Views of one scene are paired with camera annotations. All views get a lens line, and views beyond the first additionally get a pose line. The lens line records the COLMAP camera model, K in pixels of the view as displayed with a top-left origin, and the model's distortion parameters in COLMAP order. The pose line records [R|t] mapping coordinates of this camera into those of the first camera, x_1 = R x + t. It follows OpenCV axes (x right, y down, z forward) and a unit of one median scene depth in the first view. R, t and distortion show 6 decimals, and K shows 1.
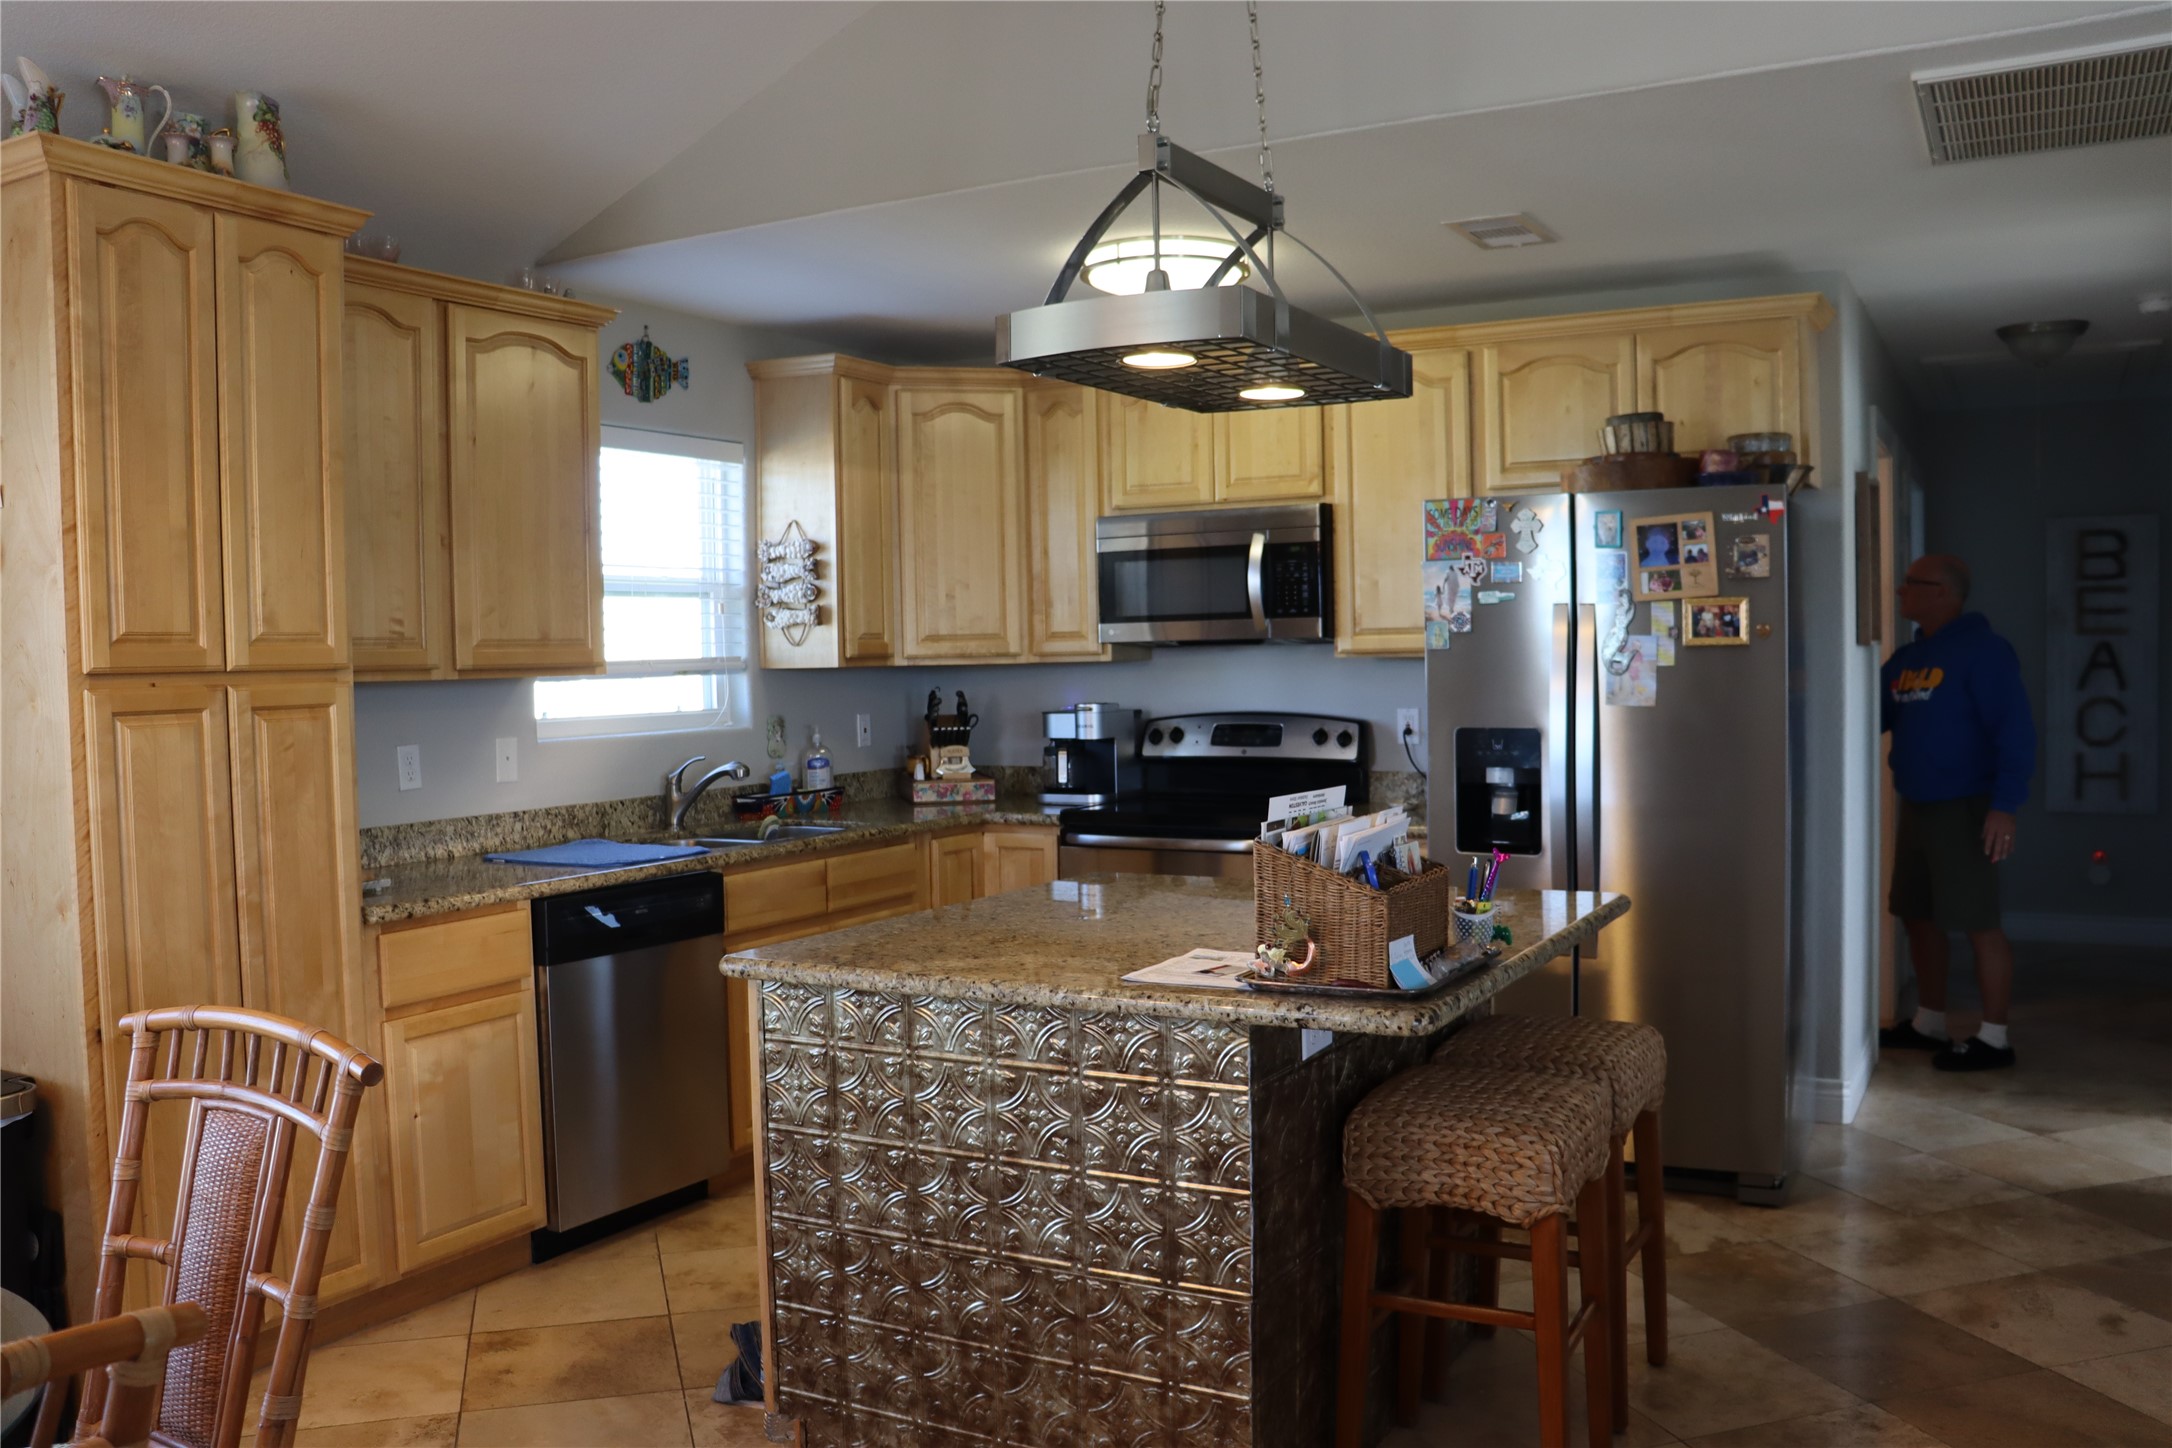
lens RADIAL K [[1806.4, 0, 1086.0], [0, 1806.4, 724.0], [0, 0, 1]] dist [-0.177767, 0.177862]
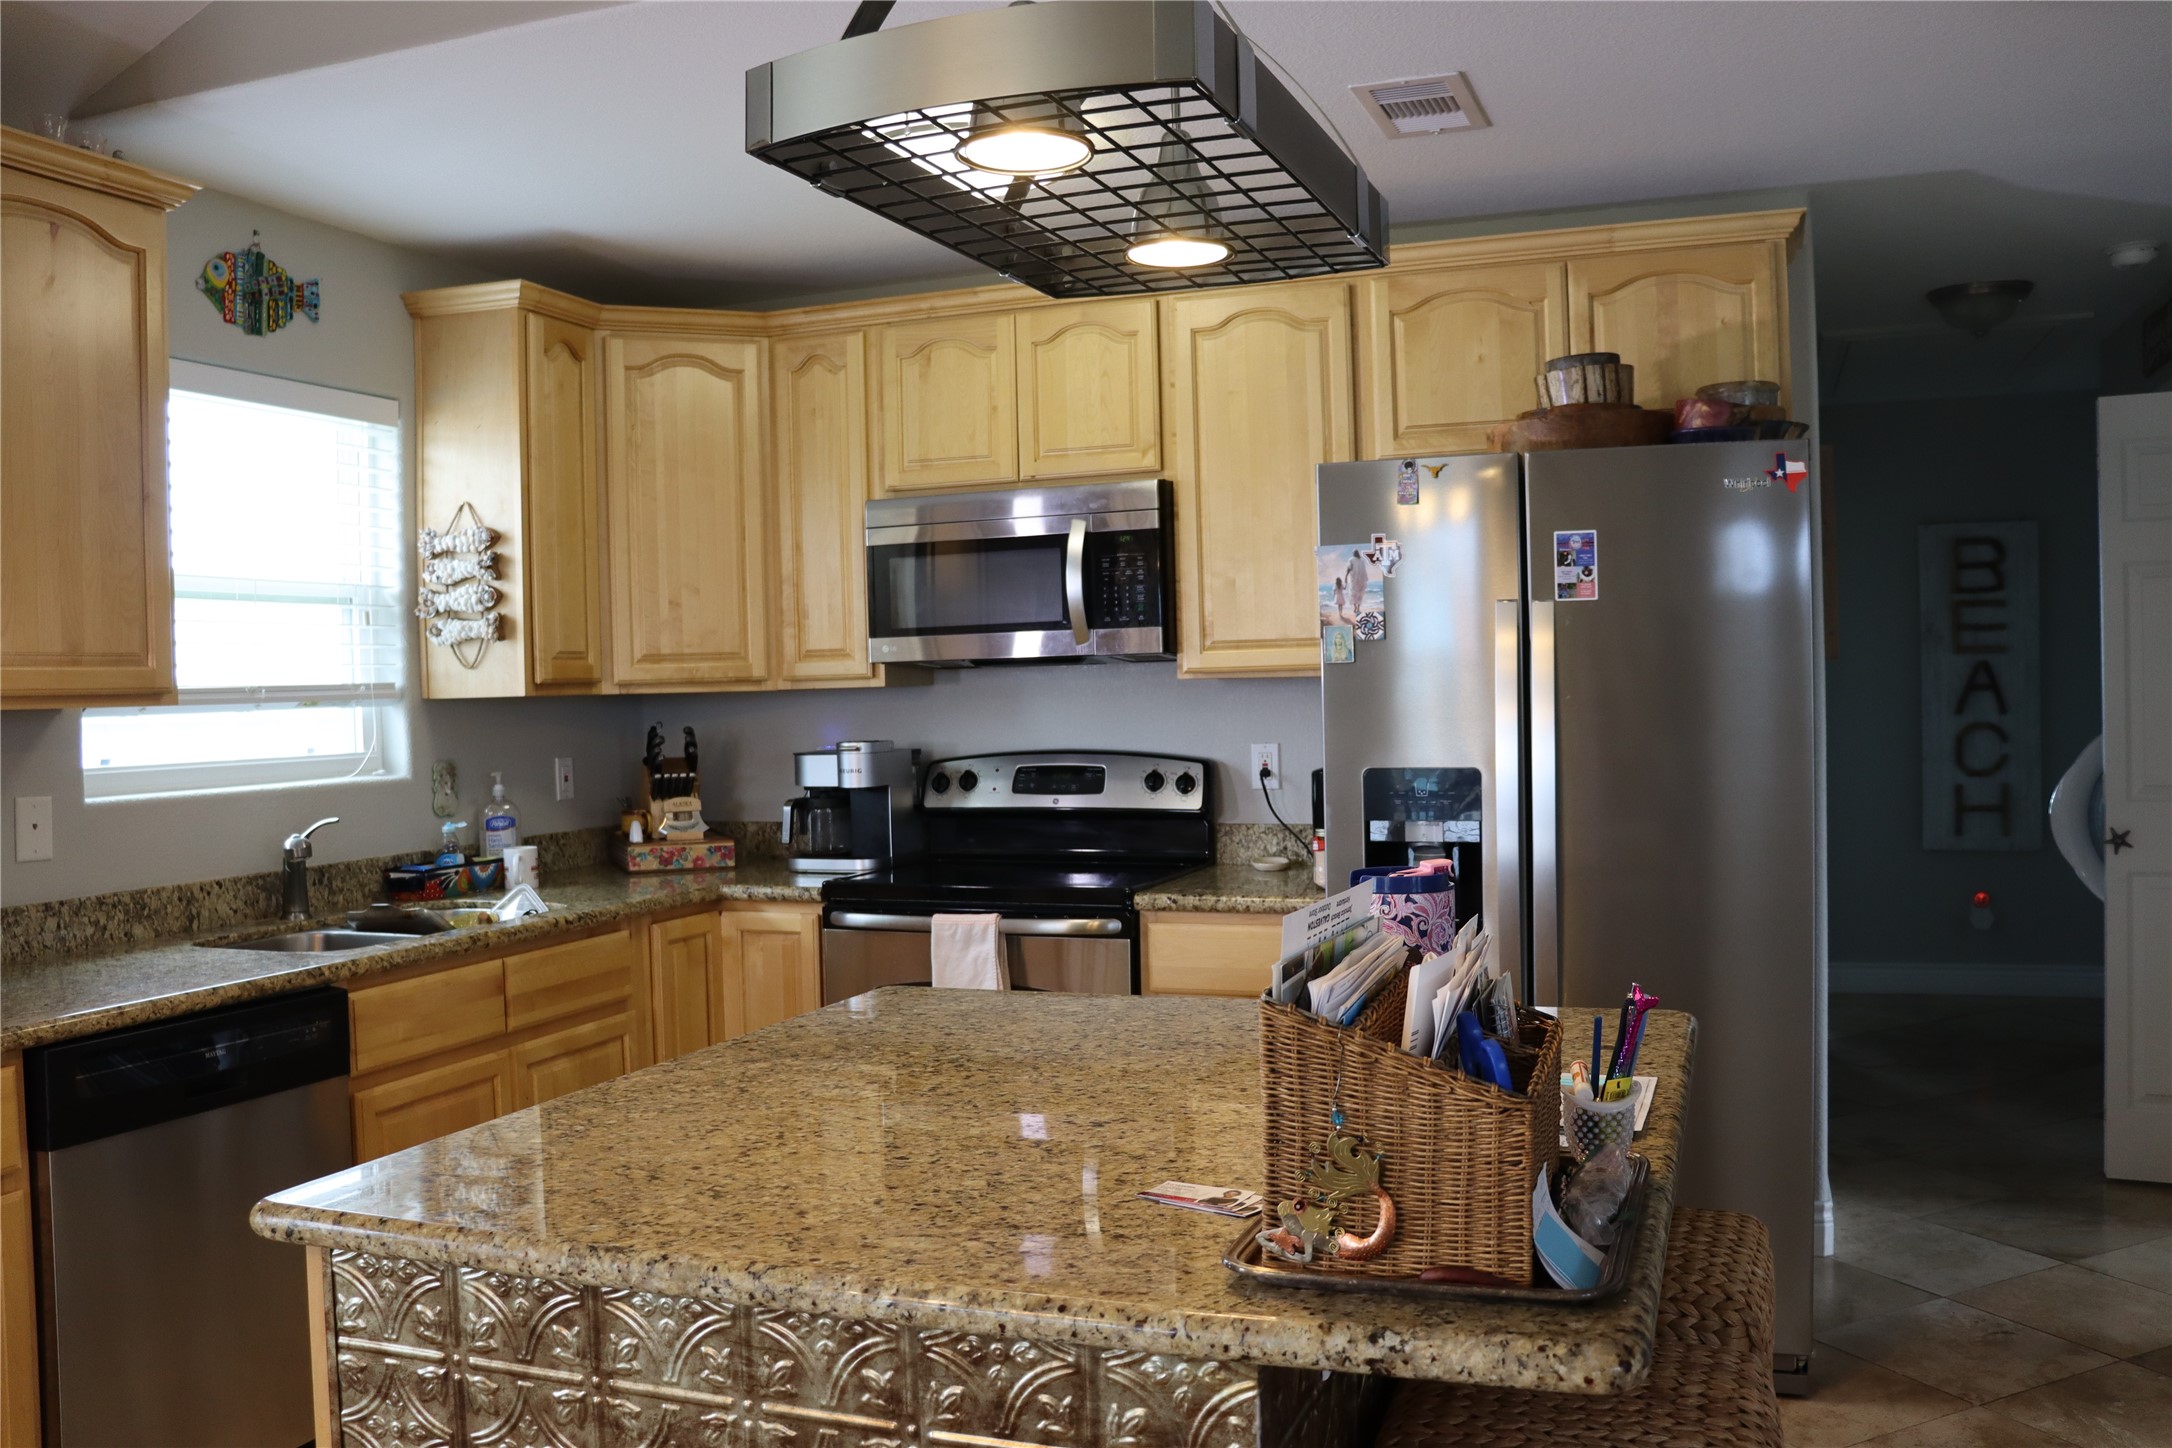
lens RADIAL K [[1806.4, 0, 1086.0], [0, 1806.4, 724.0], [0, 0, 1]] dist [-0.177767, 0.177862]
pose [[0.989214, -0.008389, 0.146235, -0.014493], [0.011471, 0.999729, -0.020244, -0.002134], [-0.146026, 0.021703, 0.989043, 0.232923]]
